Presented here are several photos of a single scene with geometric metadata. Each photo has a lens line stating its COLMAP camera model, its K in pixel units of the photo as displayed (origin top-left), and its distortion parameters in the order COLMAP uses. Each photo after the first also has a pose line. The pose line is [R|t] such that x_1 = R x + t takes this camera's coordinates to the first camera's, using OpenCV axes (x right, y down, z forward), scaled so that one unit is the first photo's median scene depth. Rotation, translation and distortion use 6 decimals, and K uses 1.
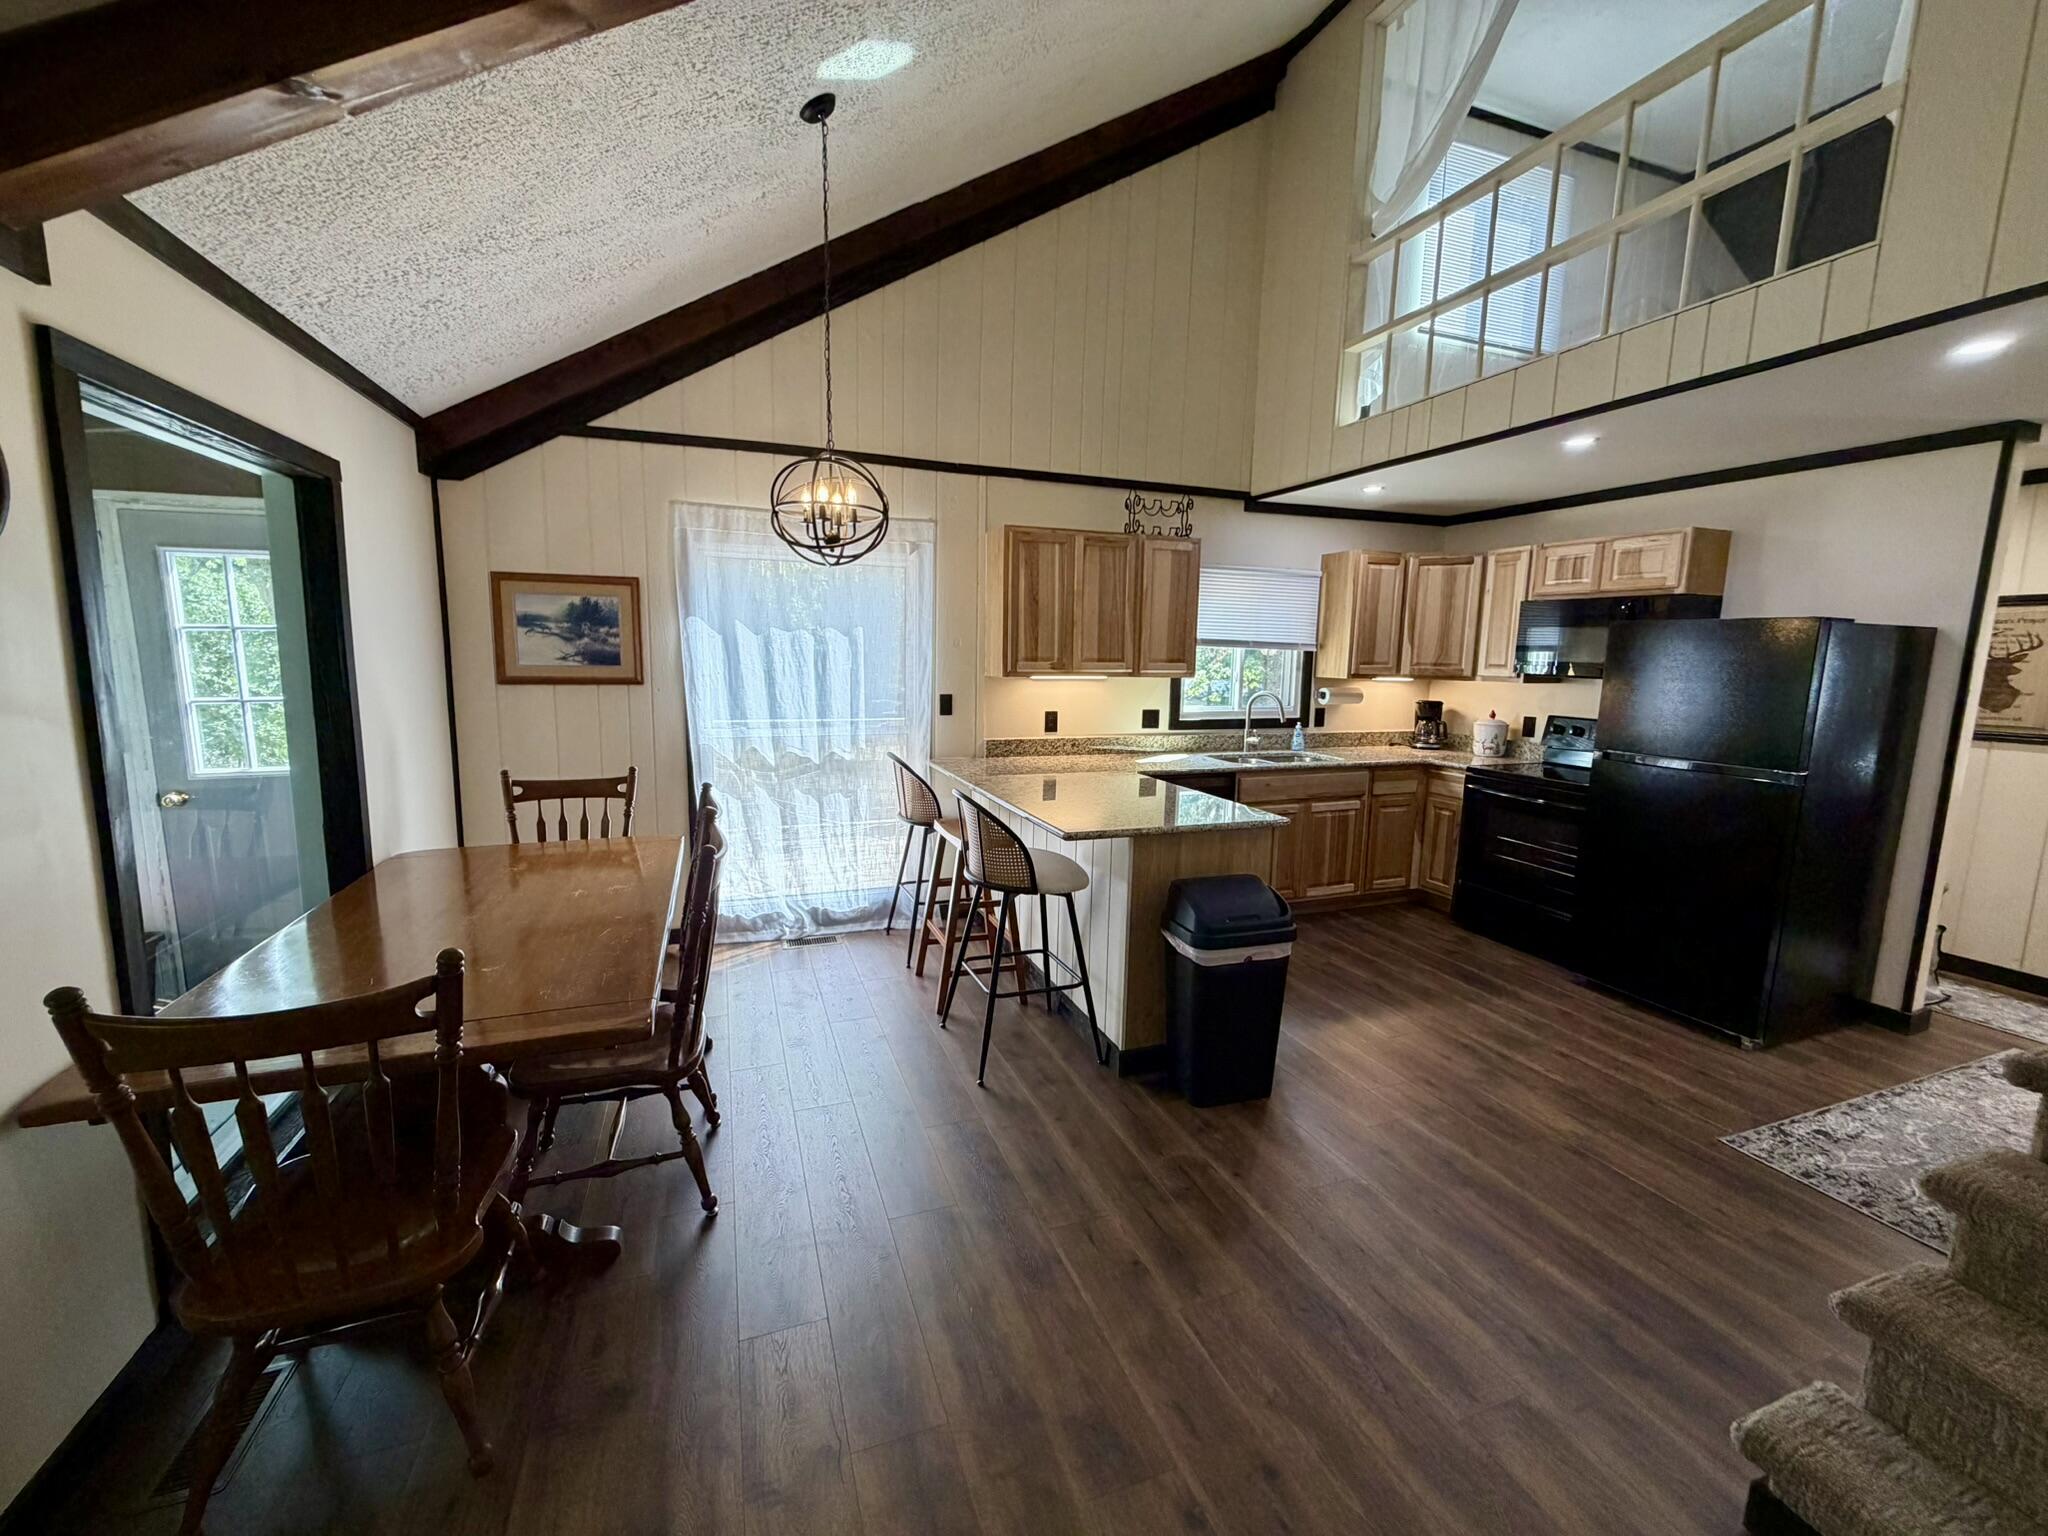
lens RADIAL K [[815.6, 0, 997.2], [0, 815.6, 765.6], [0, 0, 1]] dist [-0.000655, -0.000117]
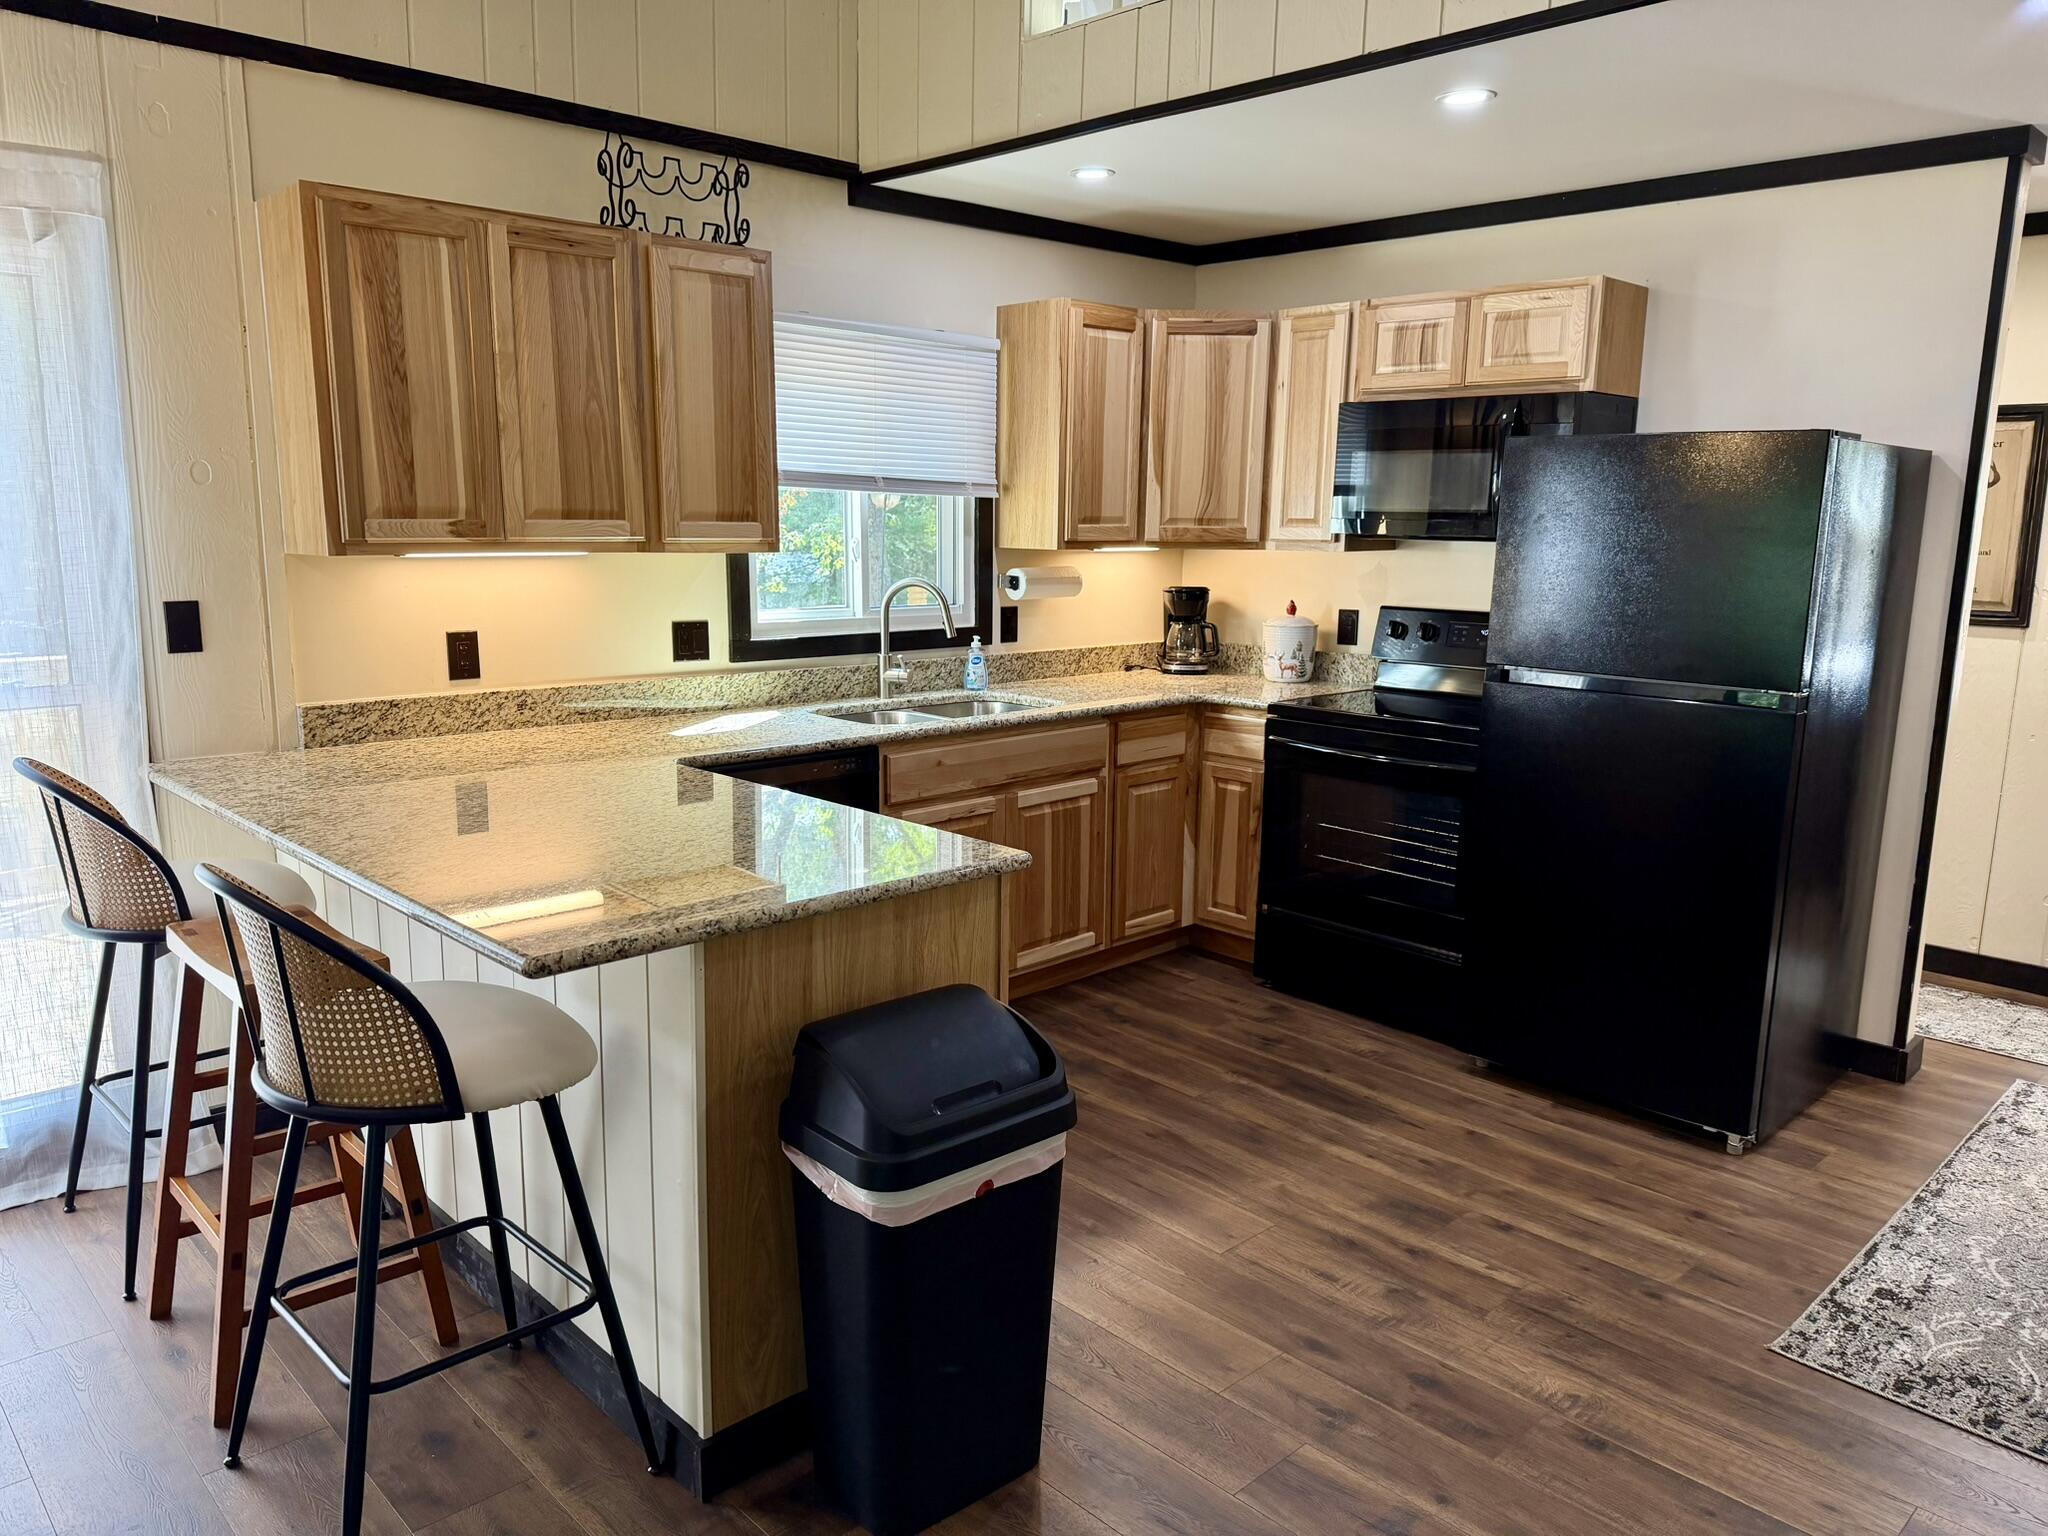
lens RADIAL K [[1436.2, 0, 1016.5], [0, 1436.2, 772.5], [0, 0, 1]] dist [0.107839, -0.150550]
pose [[0.908666, -0.079734, 0.409839, 0.012117], [0.061219, 0.996431, 0.058123, -0.021449], [-0.413011, -0.027724, 0.910304, 0.185143]]
